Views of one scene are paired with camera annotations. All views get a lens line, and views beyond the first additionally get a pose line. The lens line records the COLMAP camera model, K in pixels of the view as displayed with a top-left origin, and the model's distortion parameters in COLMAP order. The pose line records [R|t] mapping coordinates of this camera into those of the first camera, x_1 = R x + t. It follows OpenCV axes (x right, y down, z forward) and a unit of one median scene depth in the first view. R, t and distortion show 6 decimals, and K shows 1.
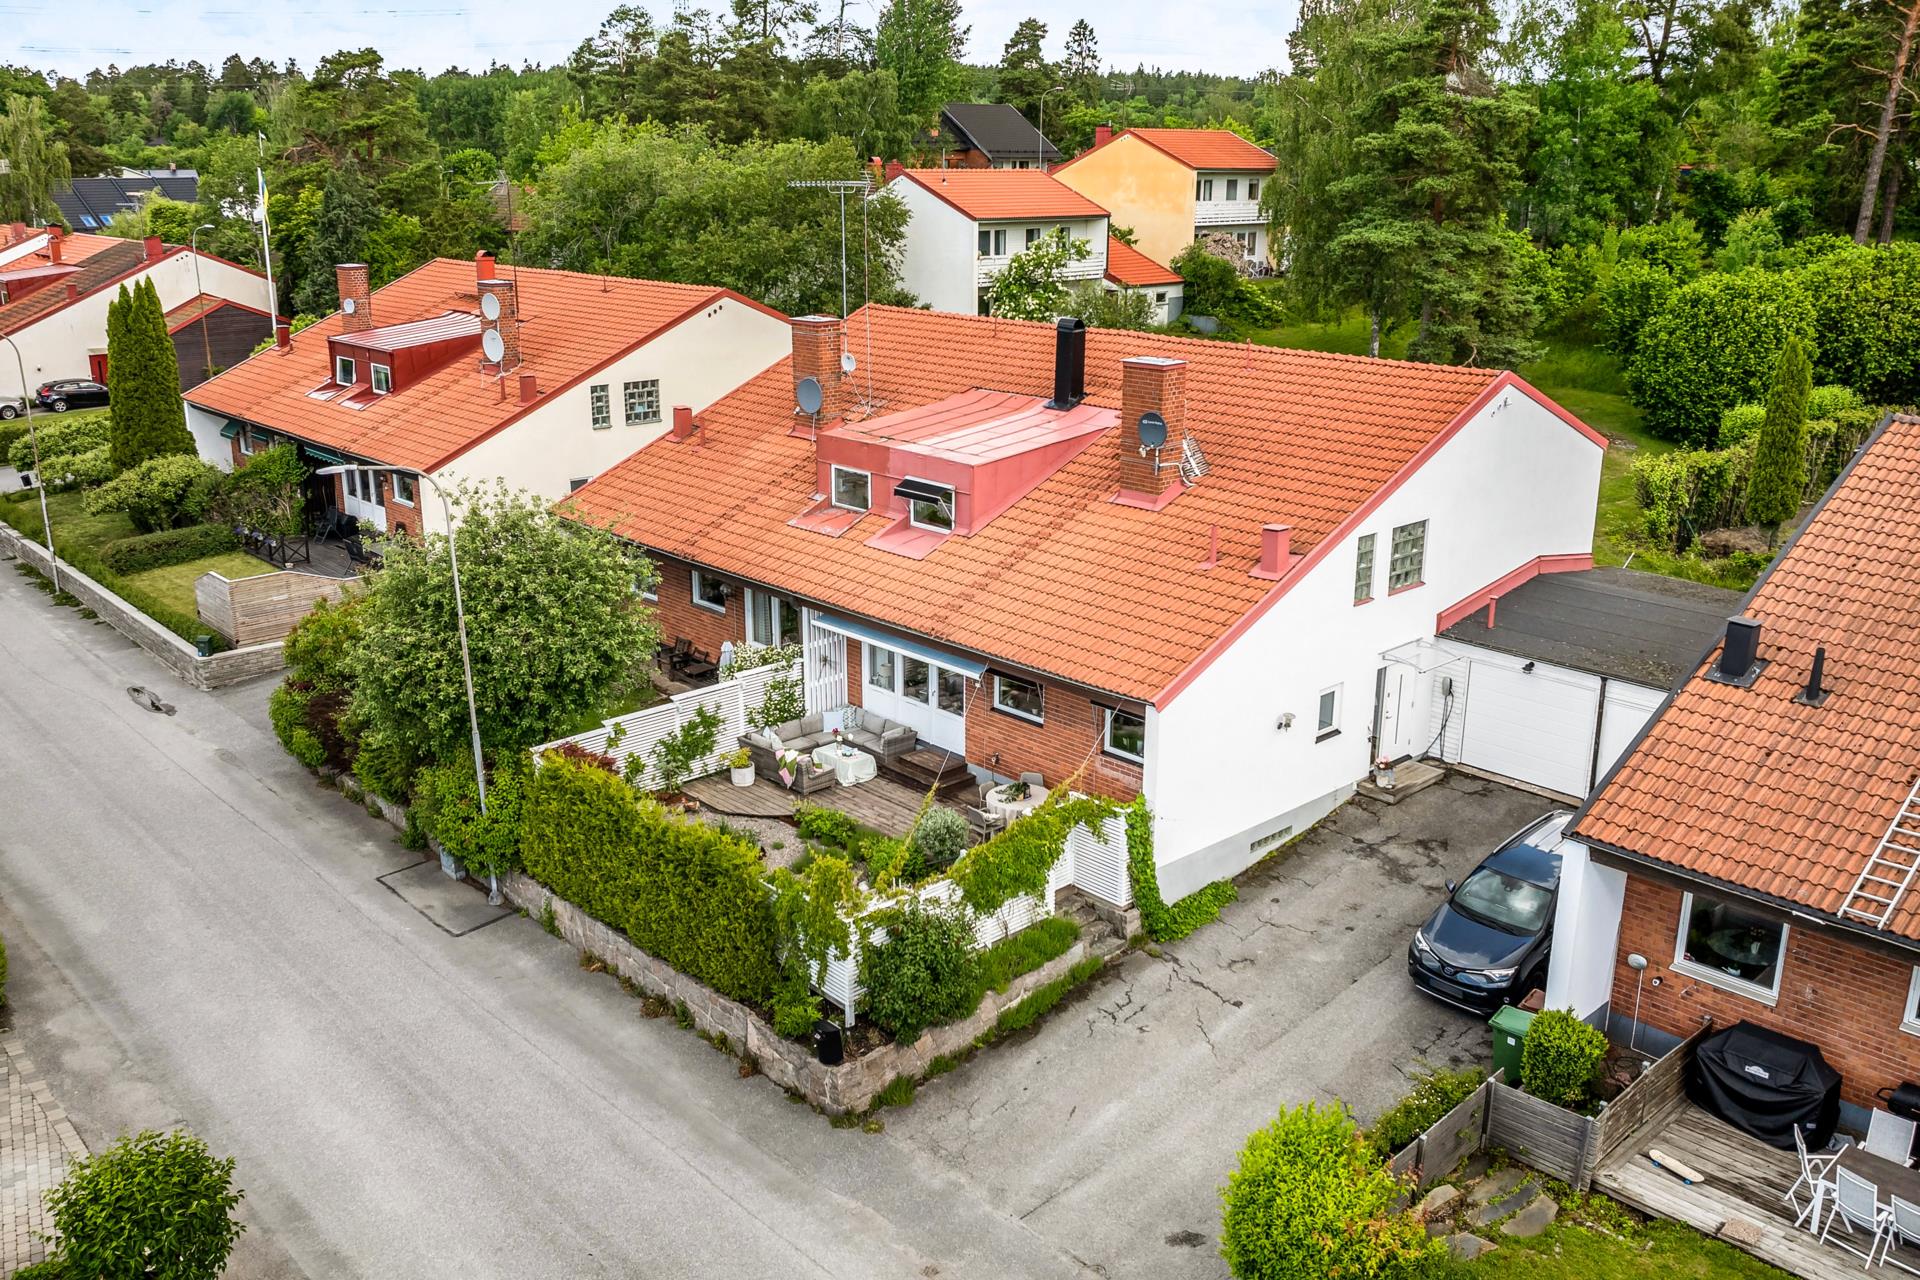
lens RADIAL K [[1598.6, 0, 960.0], [0, 1598.6, 640.0], [0, 0, 1]] dist [0.002118, -0.074375]
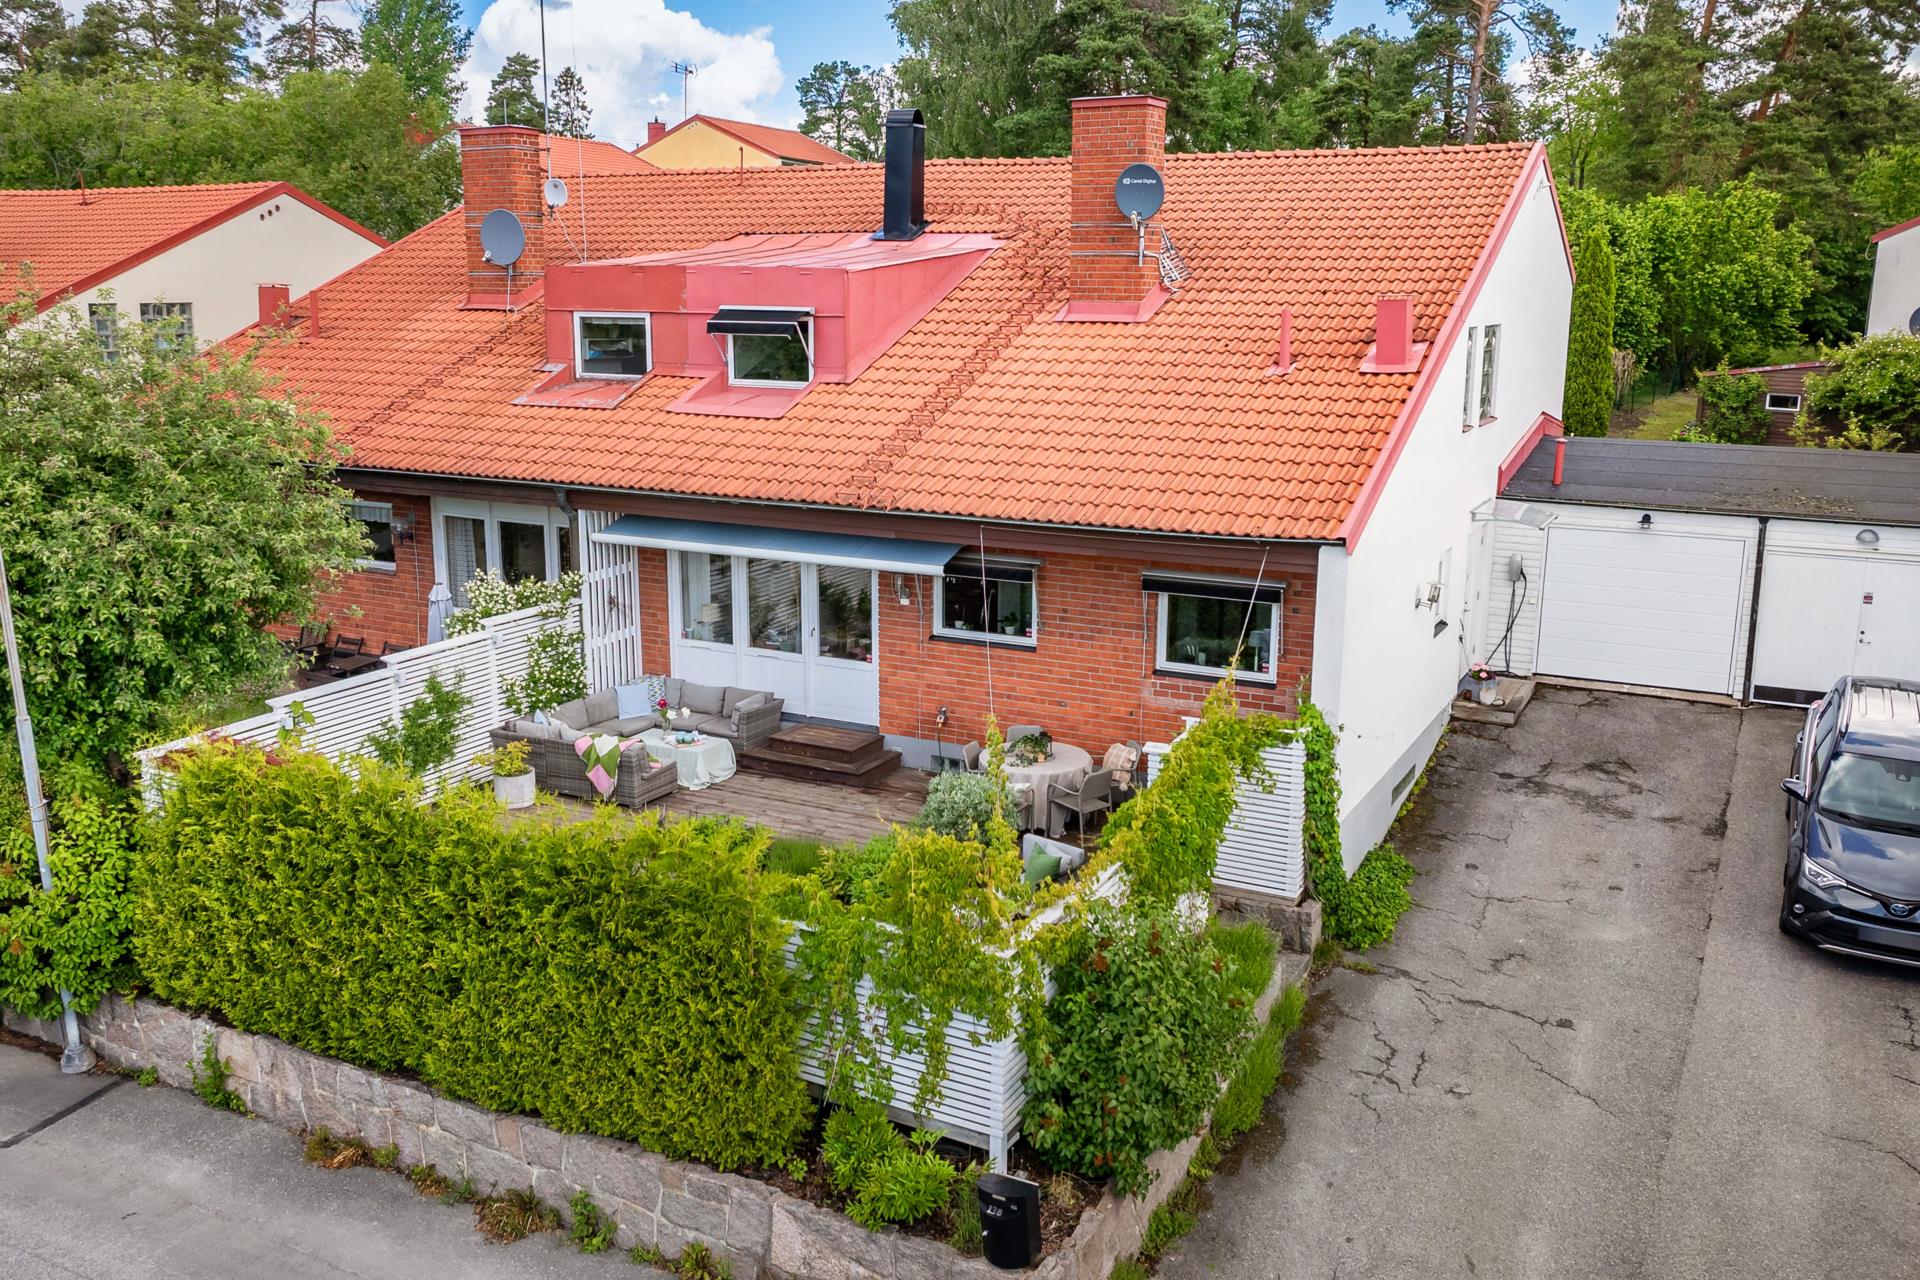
lens RADIAL K [[1598.6, 0, 960.0], [0, 1598.6, 640.0], [0, 0, 1]] dist [0.002118, -0.074375]
pose [[0.942526, -0.069426, 0.326840, -0.179176], [0.093221, 0.993973, -0.057689, 0.083724], [-0.320865, 0.084842, 0.943317, 0.421401]]
